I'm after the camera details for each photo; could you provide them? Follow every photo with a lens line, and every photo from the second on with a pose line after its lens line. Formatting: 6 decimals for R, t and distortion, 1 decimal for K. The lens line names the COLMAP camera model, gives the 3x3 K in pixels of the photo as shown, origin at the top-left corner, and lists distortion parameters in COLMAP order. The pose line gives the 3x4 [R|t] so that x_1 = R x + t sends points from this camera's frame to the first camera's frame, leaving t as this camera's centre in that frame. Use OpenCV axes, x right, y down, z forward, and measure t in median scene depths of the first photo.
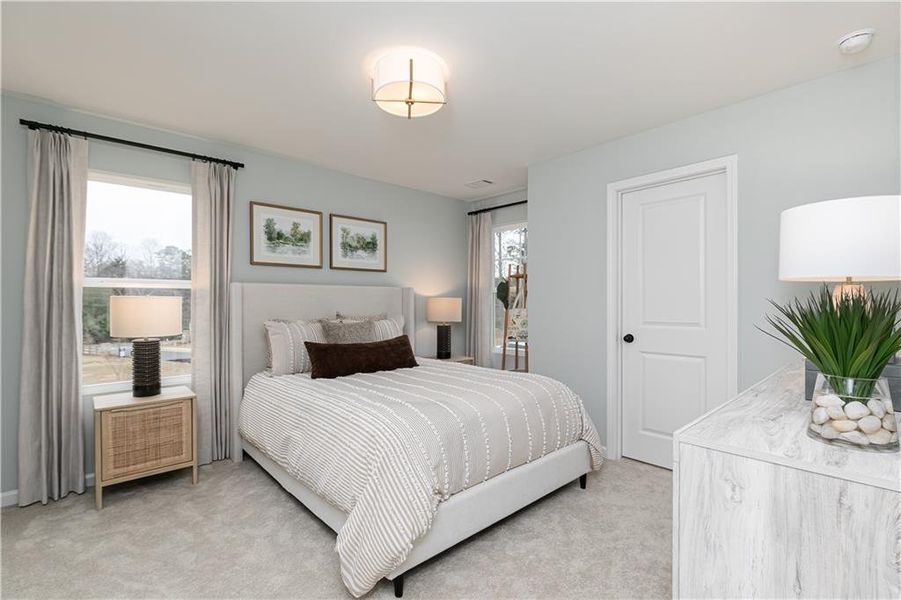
lens RADIAL K [[414.4, 0, 445.2], [0, 414.4, 304.5], [0, 0, 1]] dist [0.000639, 0.000070]
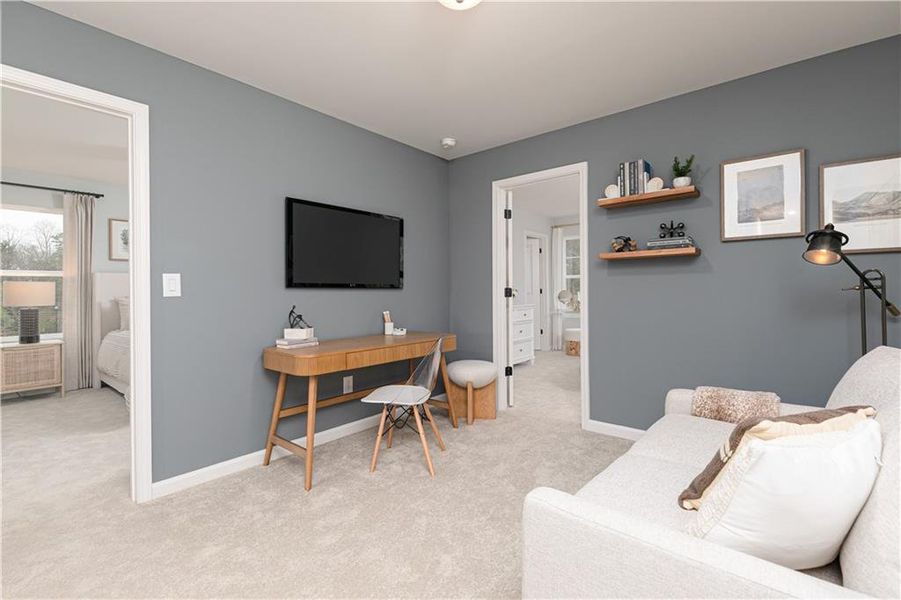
lens RADIAL K [[416.7, 0, 449.7], [0, 416.7, 286.1], [0, 0, 1]] dist [0.002742, 0.000494]
pose [[0.988795, -0.006596, 0.149133, 0.567973], [0.008296, 0.999907, -0.010779, 0.025687], [-0.149049, 0.011896, 0.988758, -0.739119]]
